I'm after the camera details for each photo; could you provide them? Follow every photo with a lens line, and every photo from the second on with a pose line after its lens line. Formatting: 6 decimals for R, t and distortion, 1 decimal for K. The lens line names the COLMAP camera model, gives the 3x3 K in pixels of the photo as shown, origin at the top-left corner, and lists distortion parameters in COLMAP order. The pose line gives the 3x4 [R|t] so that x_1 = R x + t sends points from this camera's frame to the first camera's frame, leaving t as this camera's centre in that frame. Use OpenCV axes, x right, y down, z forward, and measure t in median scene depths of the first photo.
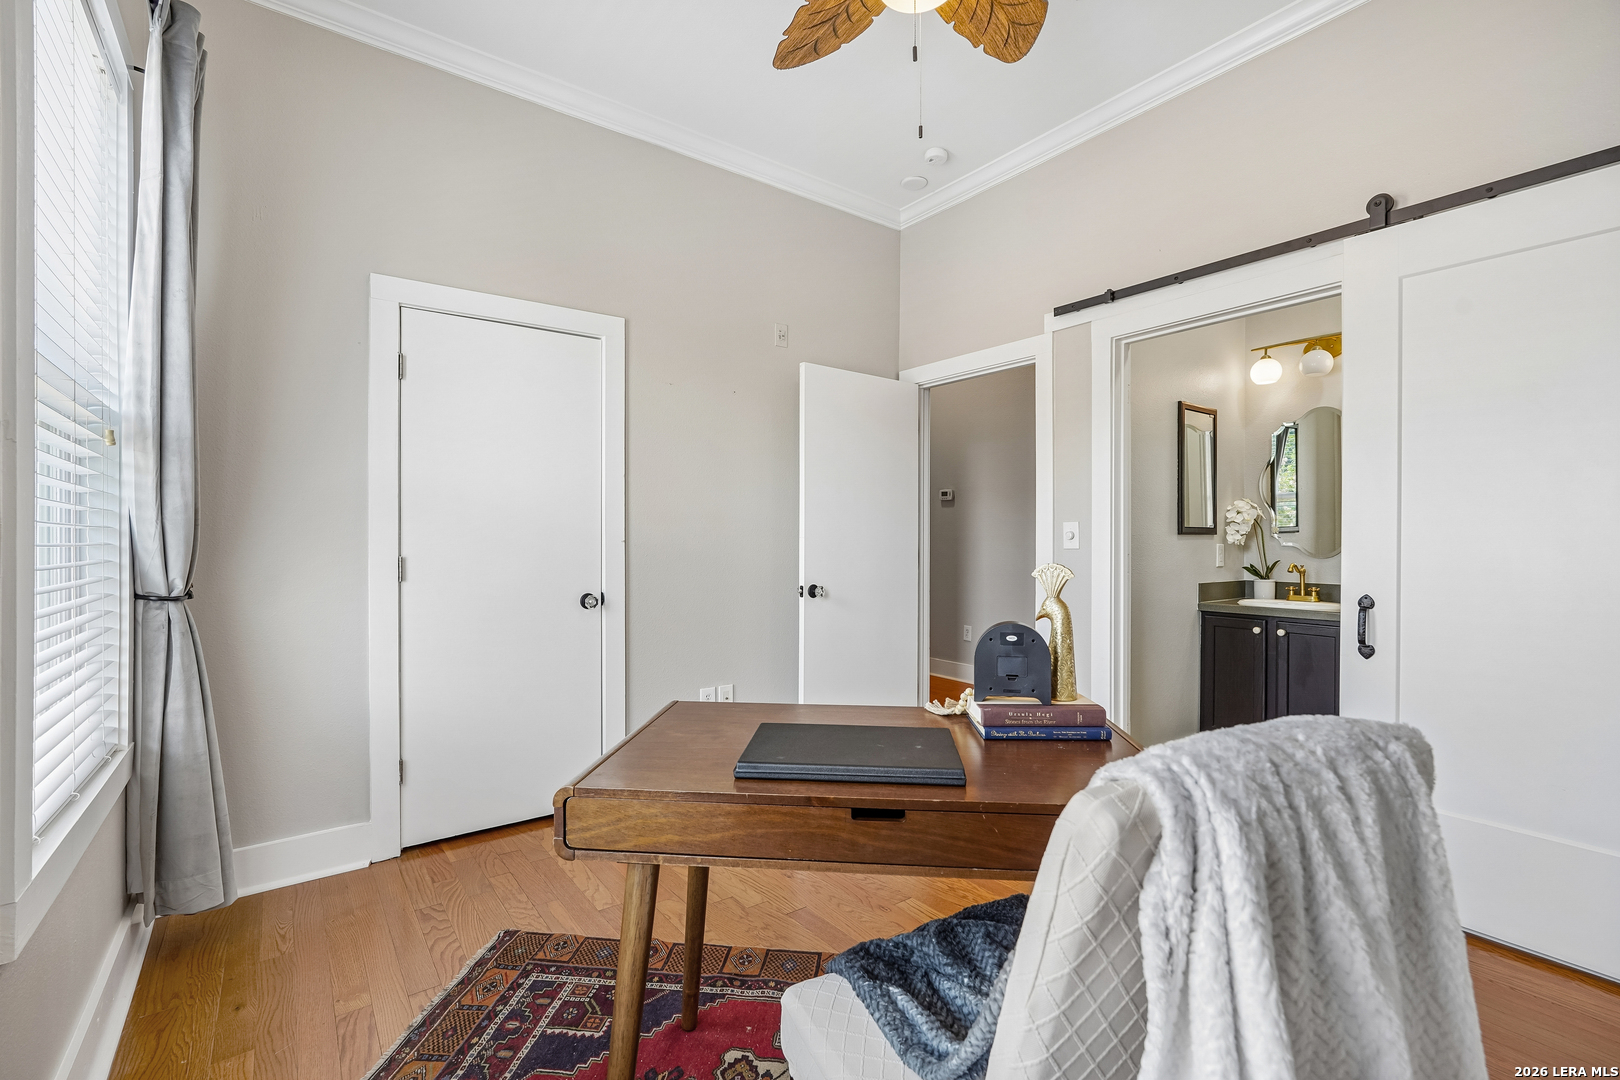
lens RADIAL K [[714.6, 0, 795.5], [0, 714.6, 533.9], [0, 0, 1]] dist [-0.009799, 0.002341]
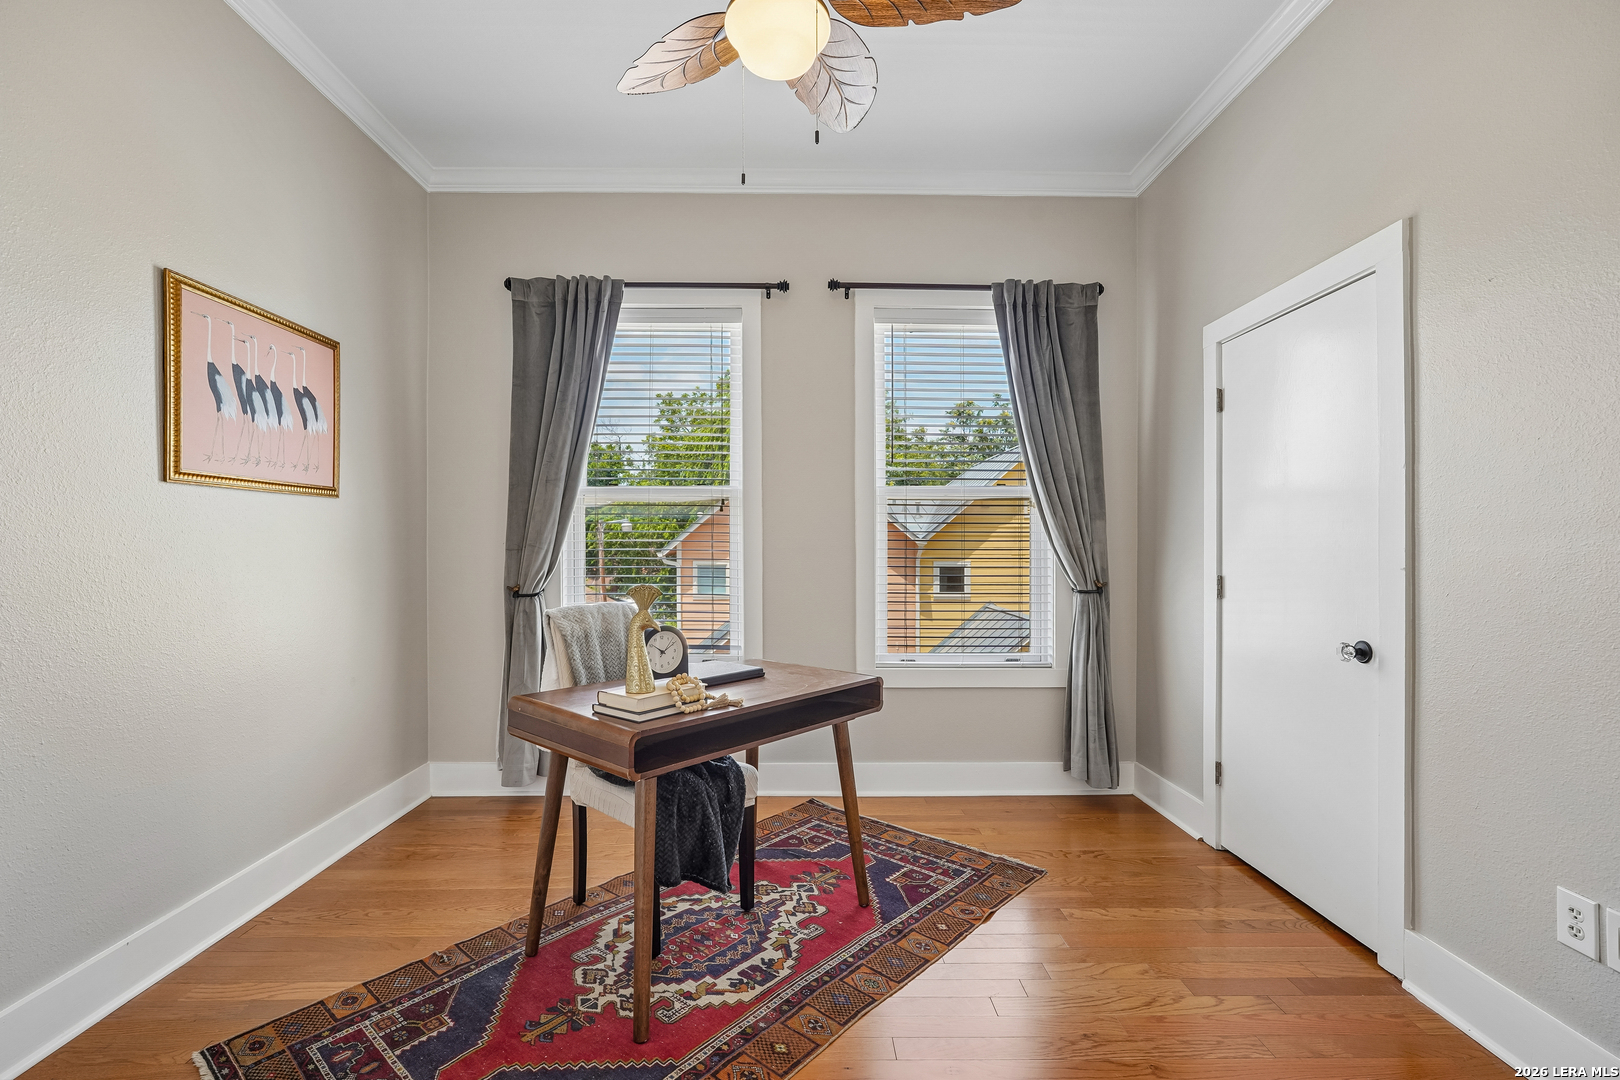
lens RADIAL K [[714.6, 0, 810.8], [0, 714.6, 547.3], [0, 0, 1]] dist [-0.009799, 0.002341]
pose [[-0.564279, -0.002147, -0.825581, 0.960921], [-0.005034, 0.999987, 0.000840, -0.011239], [0.825569, 0.004630, -0.564283, 1.527841]]
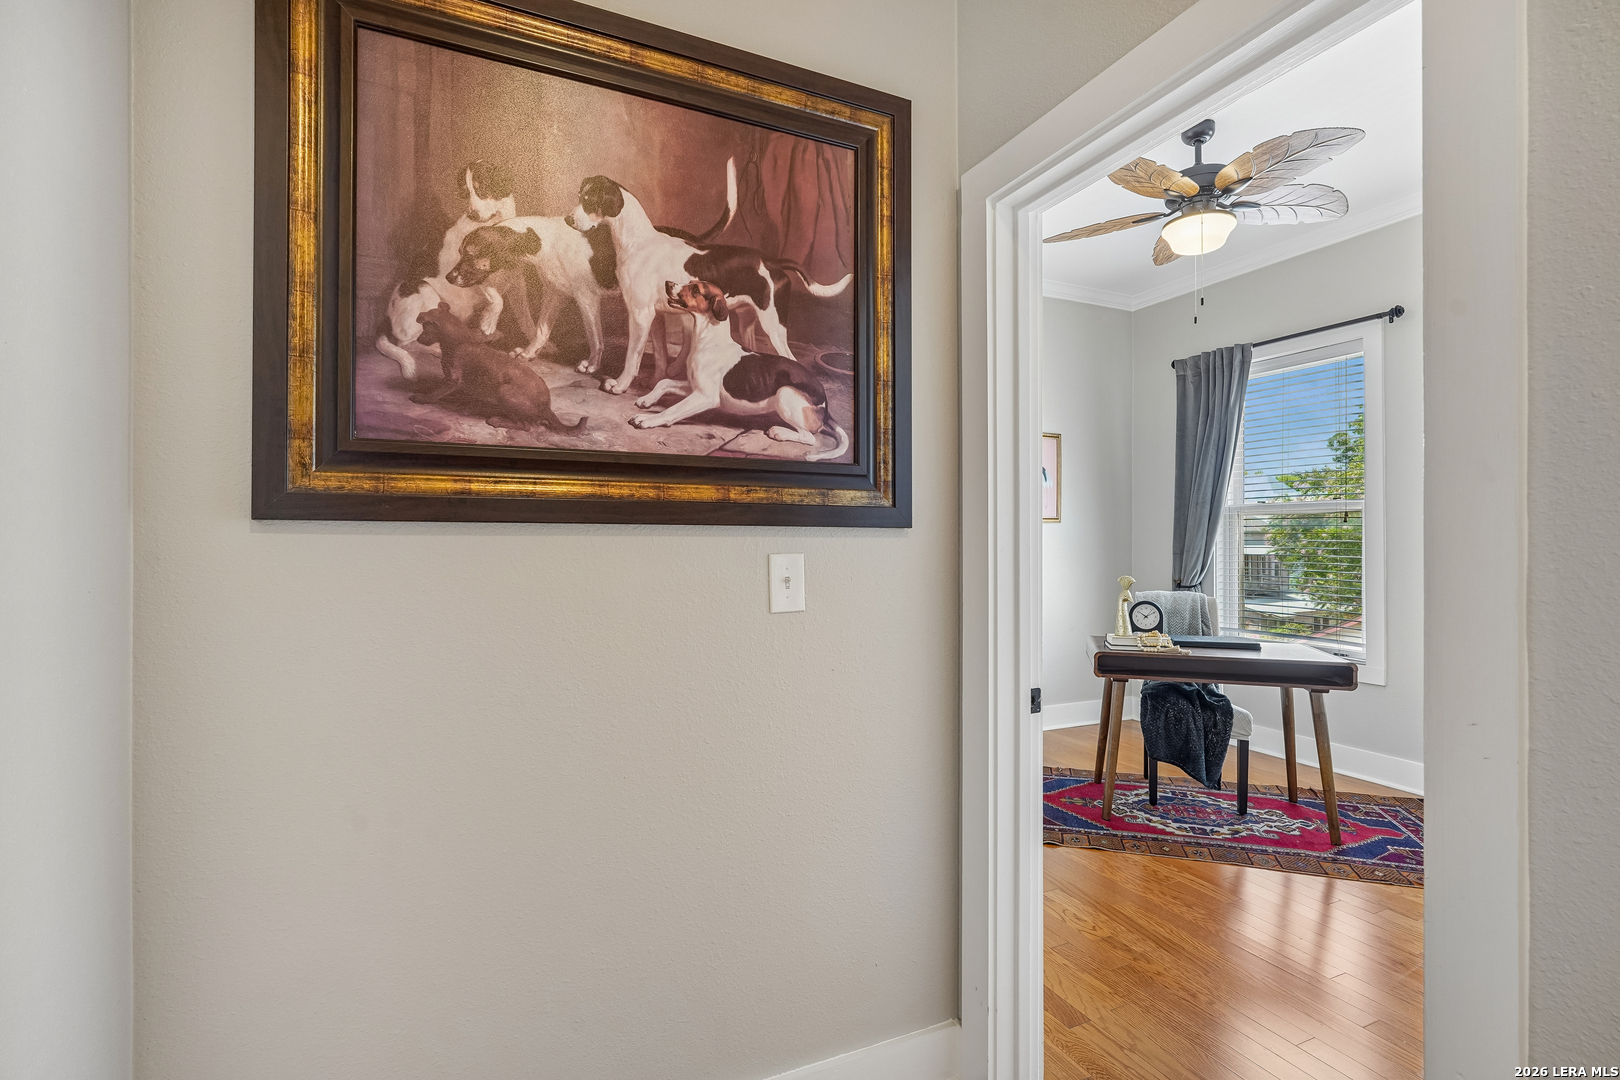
lens RADIAL K [[792.3, 0, 815.7], [0, 792.3, 539.9], [0, 0, 1]] dist [-0.005012, 0.000244]
pose [[-0.985719, -0.006367, 0.168279, 0.707234], [-0.006672, 0.999977, -0.001247, -0.034254], [-0.168268, -0.002352, -0.985739, 2.760137]]
